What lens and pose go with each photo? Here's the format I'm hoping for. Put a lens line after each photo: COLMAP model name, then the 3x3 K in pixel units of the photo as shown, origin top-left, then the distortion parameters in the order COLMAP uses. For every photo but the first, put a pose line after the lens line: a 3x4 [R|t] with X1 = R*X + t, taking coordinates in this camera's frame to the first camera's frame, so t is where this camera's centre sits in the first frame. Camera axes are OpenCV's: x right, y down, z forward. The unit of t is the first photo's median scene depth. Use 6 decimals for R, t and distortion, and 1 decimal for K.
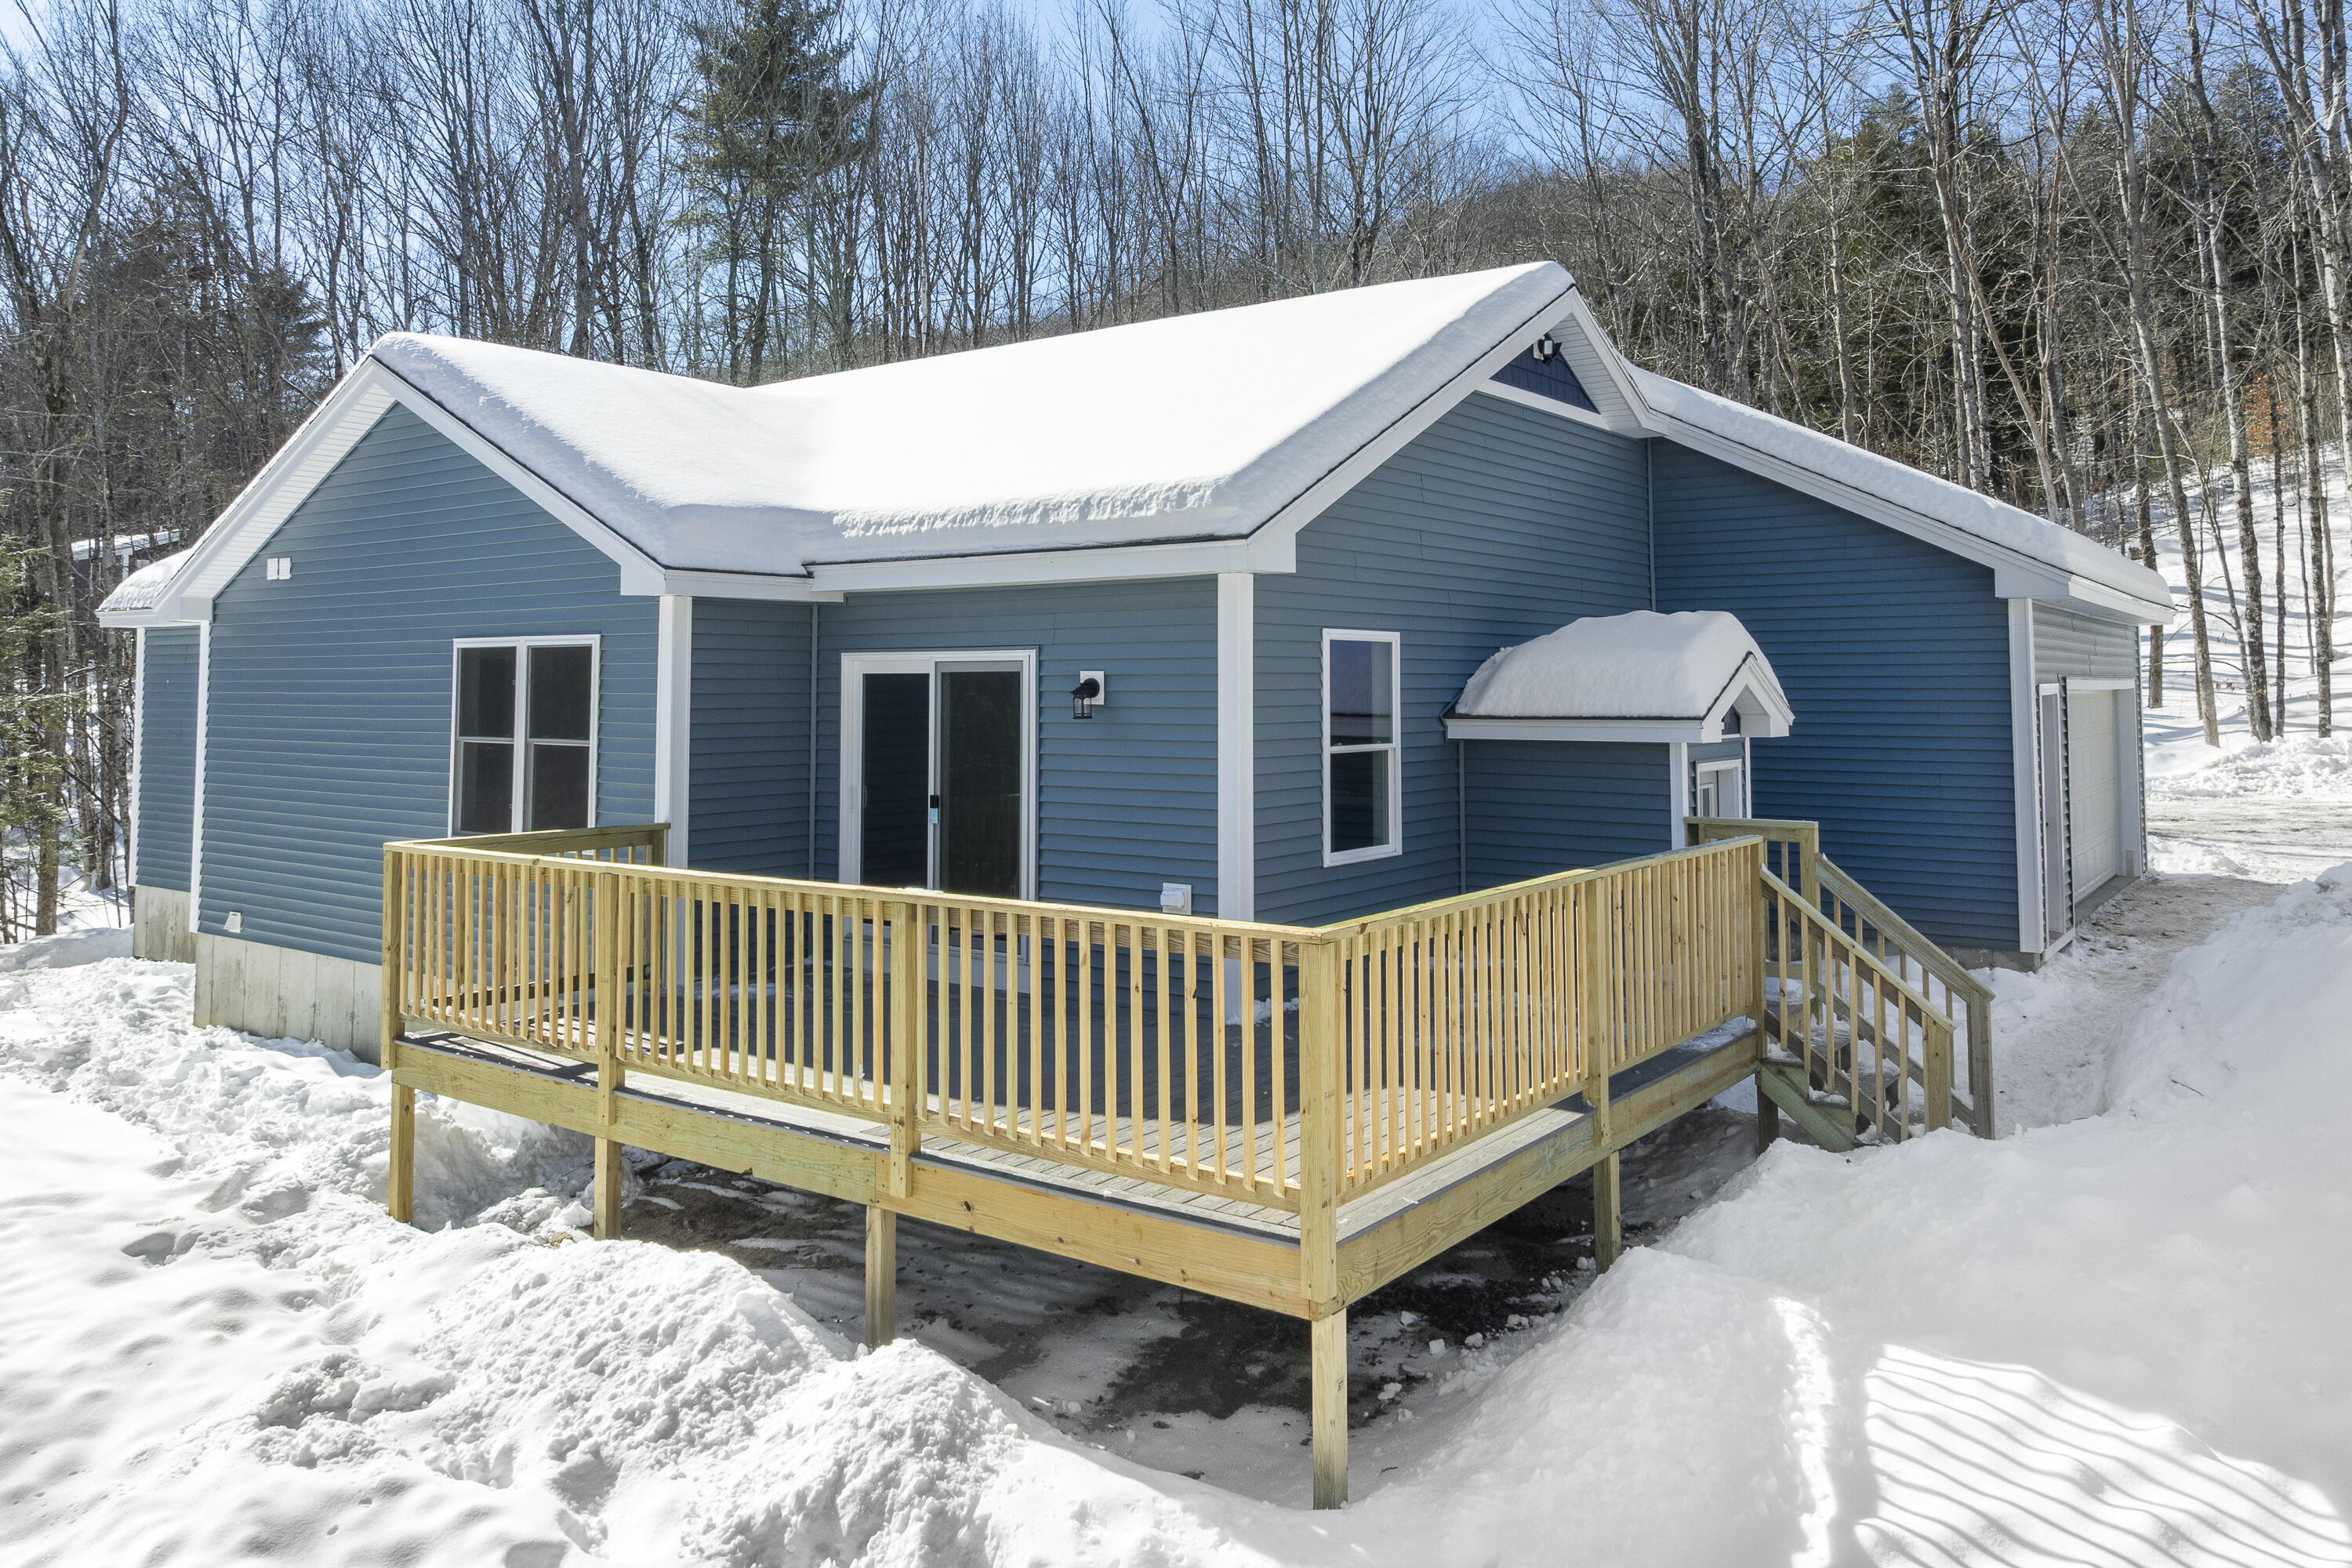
lens RADIAL K [[1696.7, 0, 1125.5], [0, 1696.7, 565.4], [0, 0, 1]] dist [-0.010280, 0.002155]
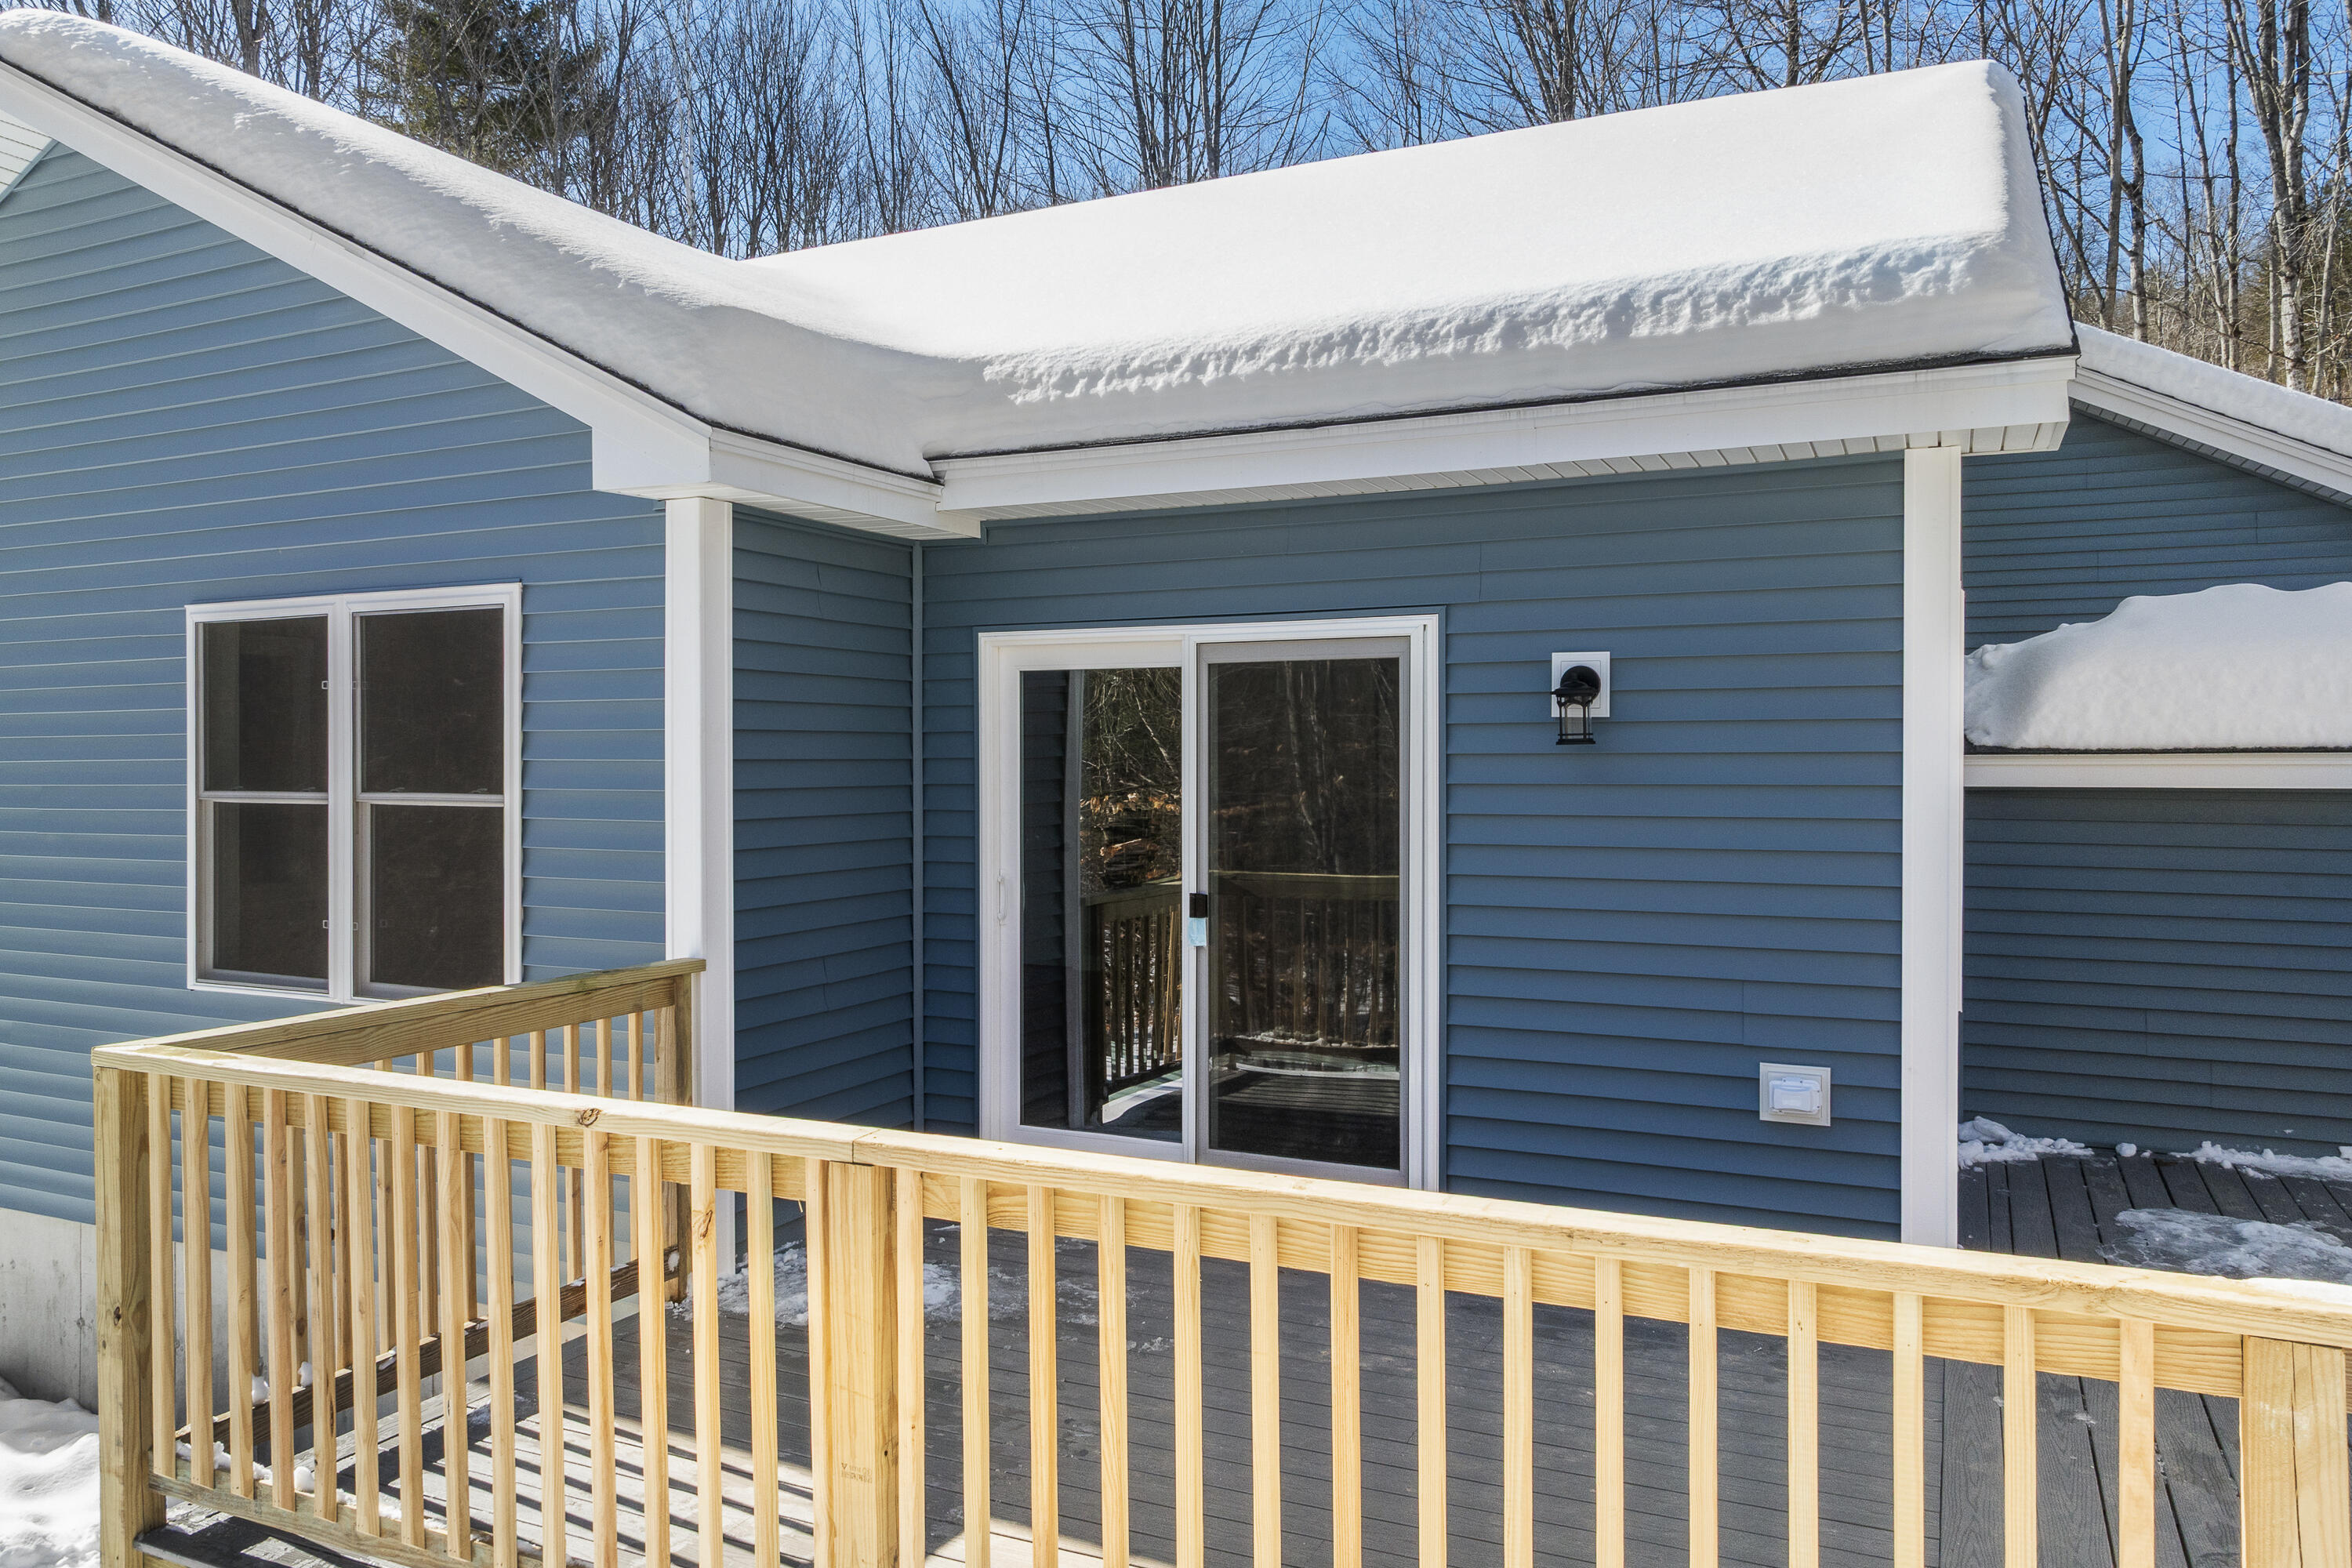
lens RADIAL K [[1738.0, 0, 1169.3], [0, 1738.0, 770.9], [0, 0, 1]] dist [-0.002033, -0.009874]
pose [[0.983192, -0.001691, 0.182566, -0.223272], [-0.012858, 0.996833, 0.078475, 0.054841], [-0.182121, -0.079503, 0.980057, 0.474845]]
